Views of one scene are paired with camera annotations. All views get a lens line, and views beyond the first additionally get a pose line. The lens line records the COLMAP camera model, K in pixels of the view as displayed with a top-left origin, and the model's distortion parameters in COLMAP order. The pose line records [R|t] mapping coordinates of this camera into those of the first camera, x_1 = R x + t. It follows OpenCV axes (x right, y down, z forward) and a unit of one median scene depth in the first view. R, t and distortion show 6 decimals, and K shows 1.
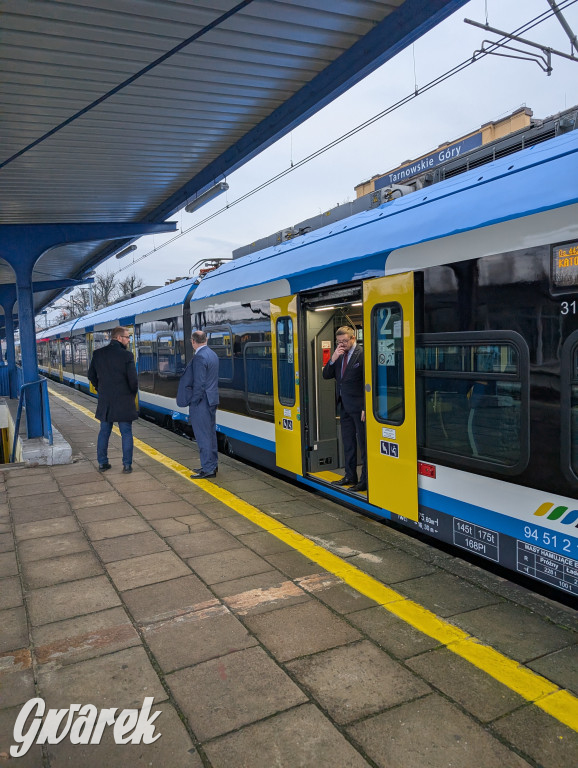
lens RADIAL K [[551.4, 0, 289.0], [0, 551.4, 384.0], [0, 0, 1]] dist [0.006330, 0.001387]
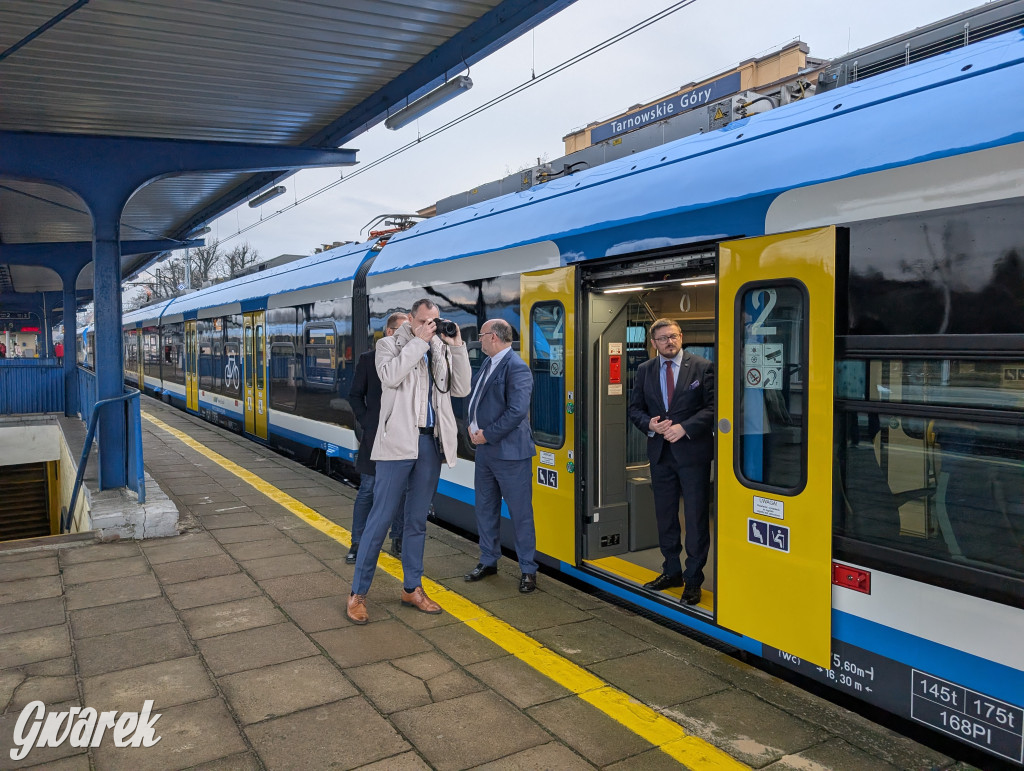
lens RADIAL K [[729.8, 0, 501.9], [0, 729.8, 368.4], [0, 0, 1]] dist [0.002173, 0.001151]
pose [[0.996642, 0.029384, 0.076431, -0.132054], [-0.026059, 0.998685, -0.044153, -0.011787], [-0.077628, 0.042013, 0.996097, 0.219180]]
